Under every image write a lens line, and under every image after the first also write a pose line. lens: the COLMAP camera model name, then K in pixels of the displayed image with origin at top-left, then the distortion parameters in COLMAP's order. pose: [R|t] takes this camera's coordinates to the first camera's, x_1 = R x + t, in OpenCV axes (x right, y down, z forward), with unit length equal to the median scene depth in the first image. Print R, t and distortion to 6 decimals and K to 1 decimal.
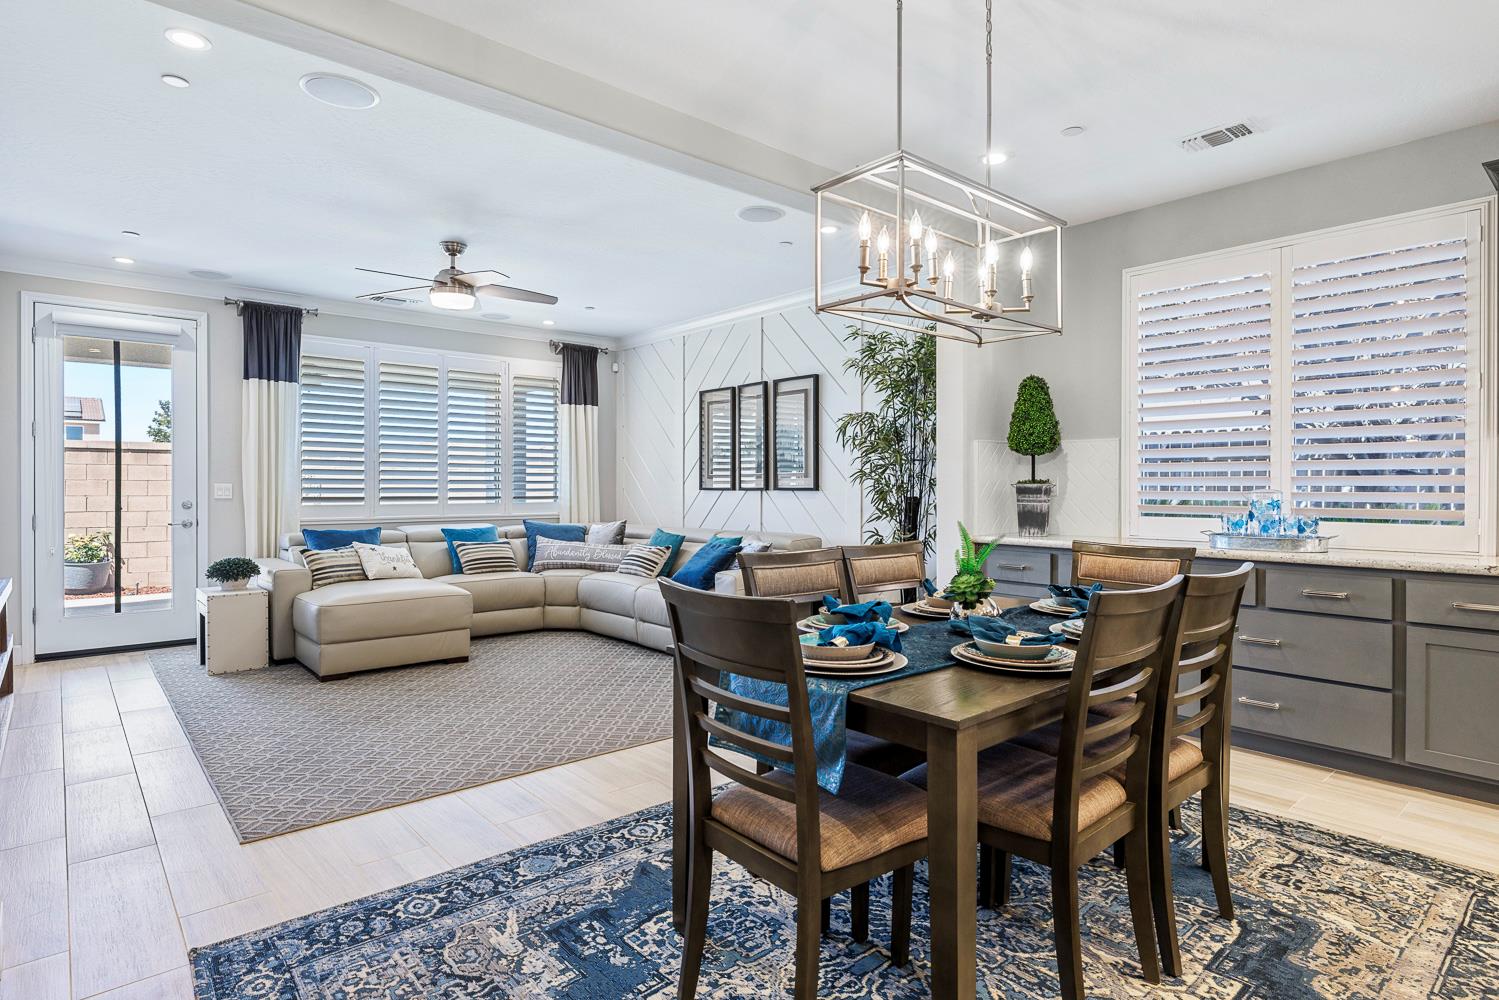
lens RADIAL K [[784.4, 0, 760.4], [0, 784.4, 505.4], [0, 0, 1]] dist [-0.004797, 0.002679]
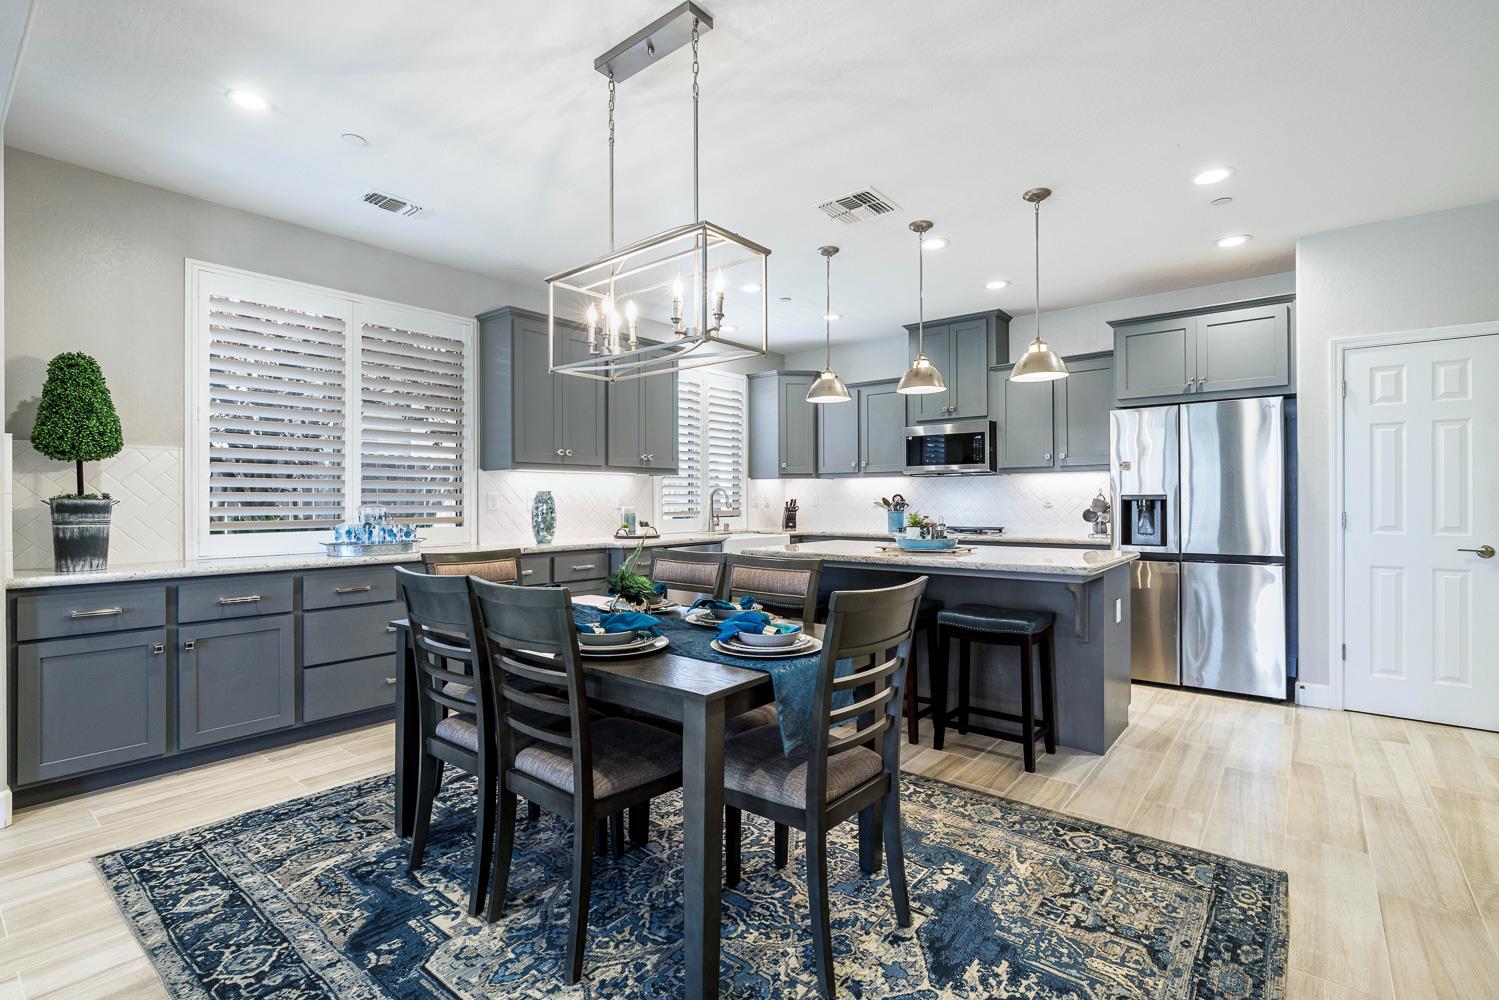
lens RADIAL K [[691.7, 0, 753.4], [0, 691.7, 488.7], [0, 0, 1]] dist [-0.002555, 0.001332]
pose [[-0.159952, 0.015148, 0.987009, -0.724283], [0.029205, 0.999517, -0.010607, -0.022818], [-0.986693, 0.027129, -0.160318, 0.886492]]
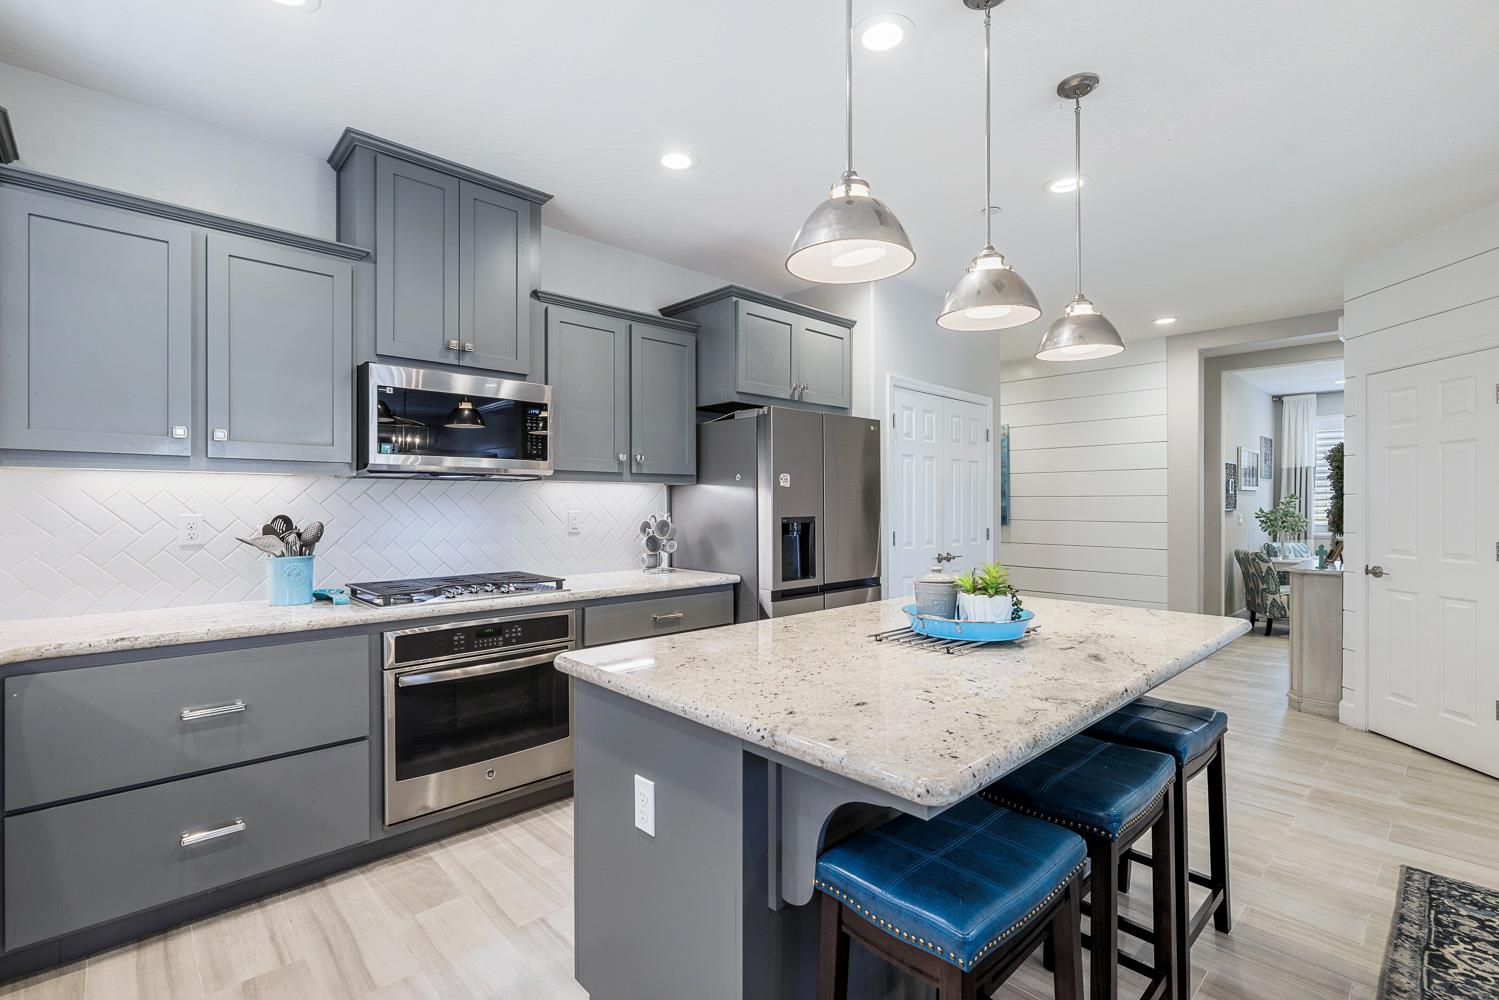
lens RADIAL K [[691.7, 0, 749.6], [0, 691.7, 495.9], [0, 0, 1]] dist [-0.002555, 0.001332]
pose [[-0.999346, -0.005857, -0.035680, 1.036657], [-0.006525, 0.999805, 0.018636, -0.067975], [0.035564, 0.018856, -0.999190, 1.037718]]
